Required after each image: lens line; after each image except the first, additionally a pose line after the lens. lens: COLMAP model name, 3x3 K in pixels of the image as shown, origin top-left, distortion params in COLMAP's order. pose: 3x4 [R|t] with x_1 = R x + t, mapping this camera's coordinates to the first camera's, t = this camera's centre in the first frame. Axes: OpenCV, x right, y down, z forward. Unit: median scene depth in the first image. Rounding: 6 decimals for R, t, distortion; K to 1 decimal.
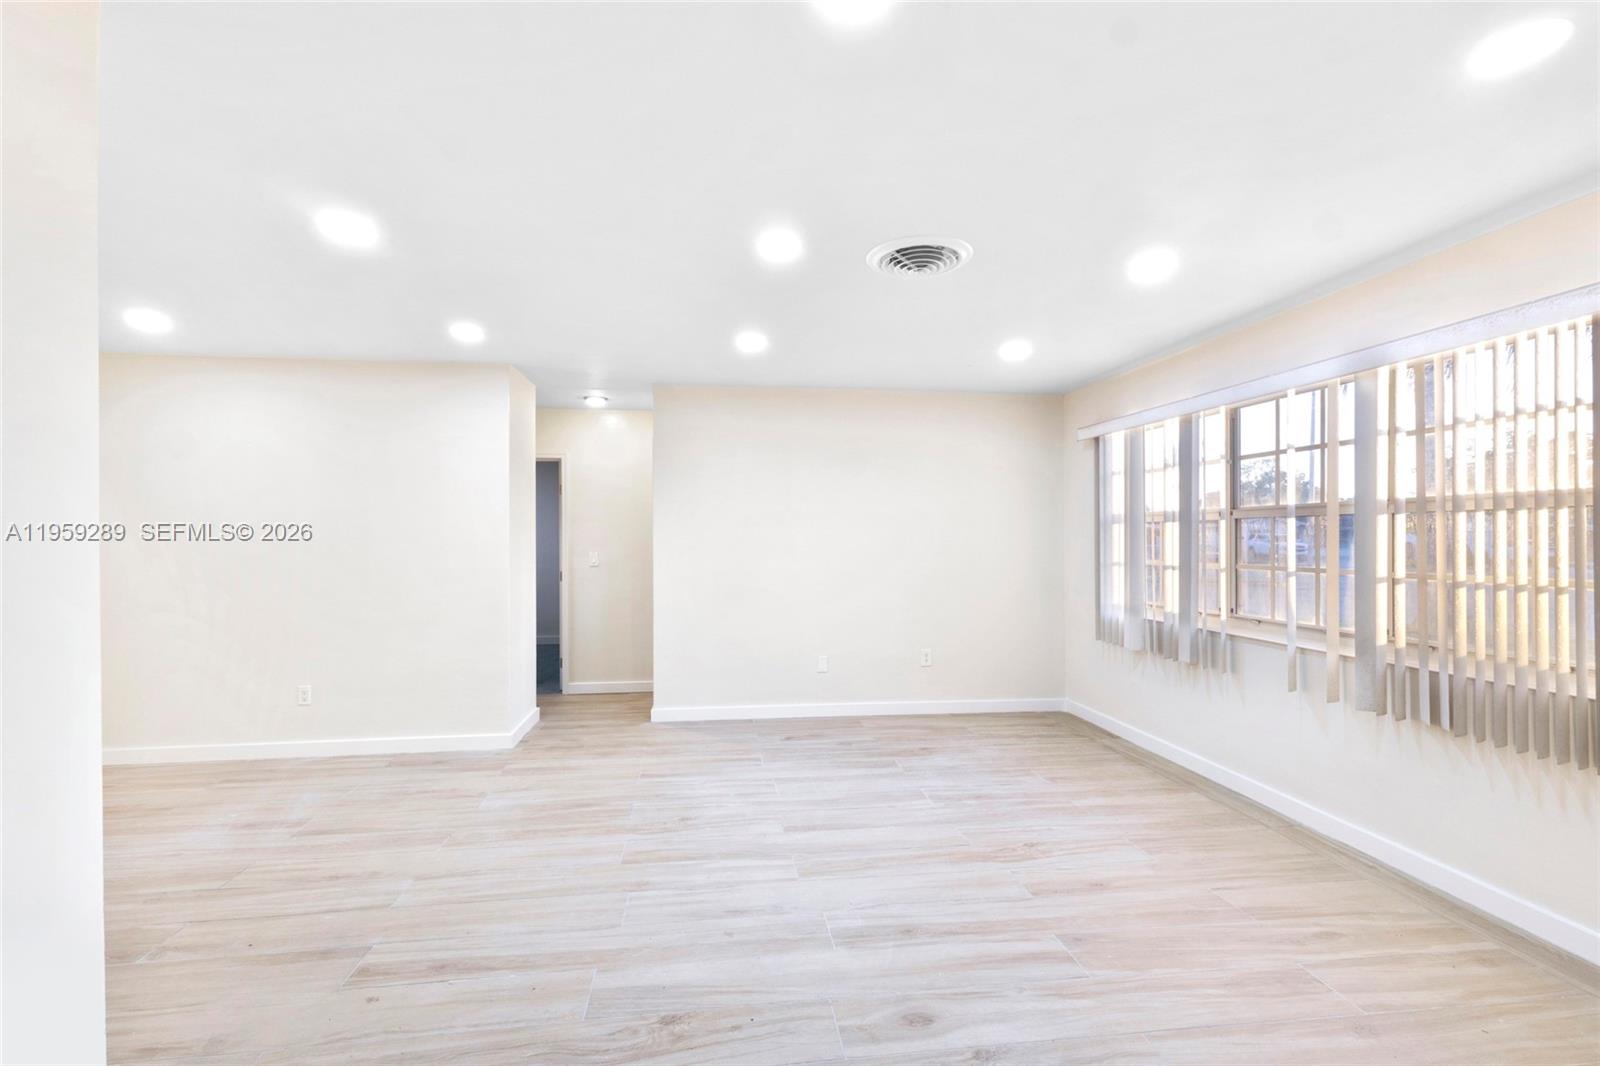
lens RADIAL K [[739.8, 0, 805.8], [0, 739.8, 543.9], [0, 0, 1]] dist [0.002145, 0.001363]
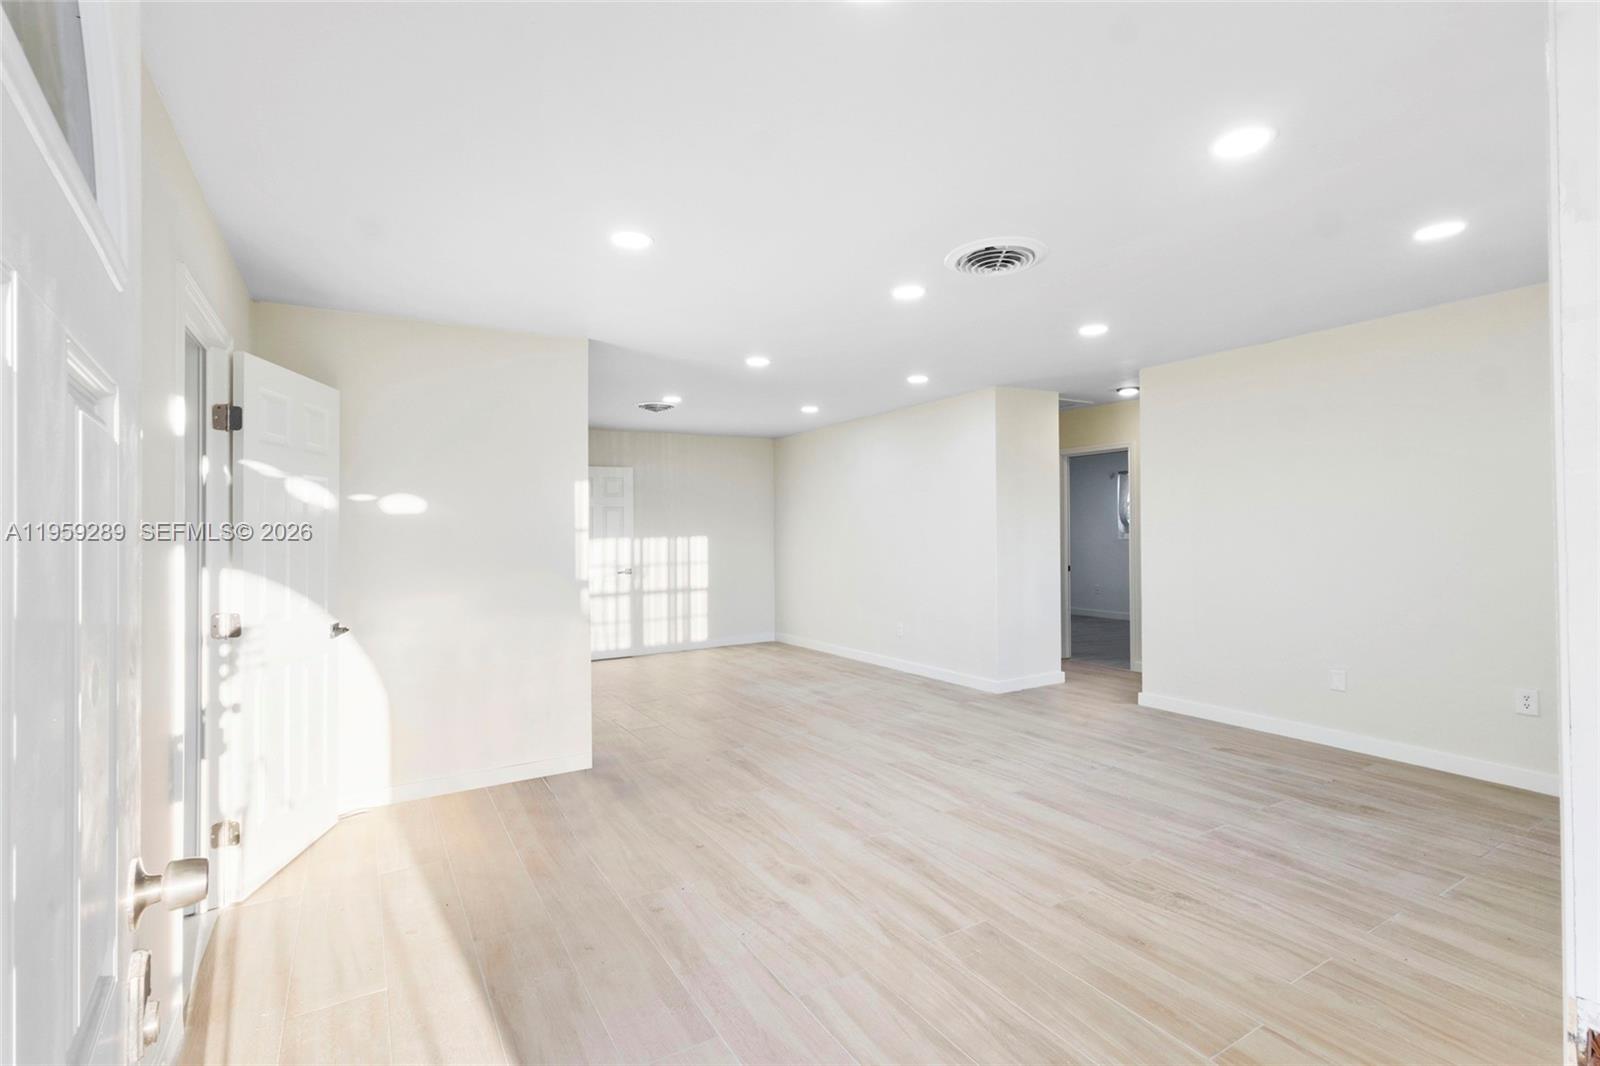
lens RADIAL K [[739.8, 0, 793.1], [0, 739.8, 517.3], [0, 0, 1]] dist [0.002145, 0.001363]
pose [[0.389583, -0.021061, -0.920750, 0.851420], [0.010150, 0.999776, -0.018574, -0.000456], [0.920935, -0.002110, 0.389710, 0.272699]]
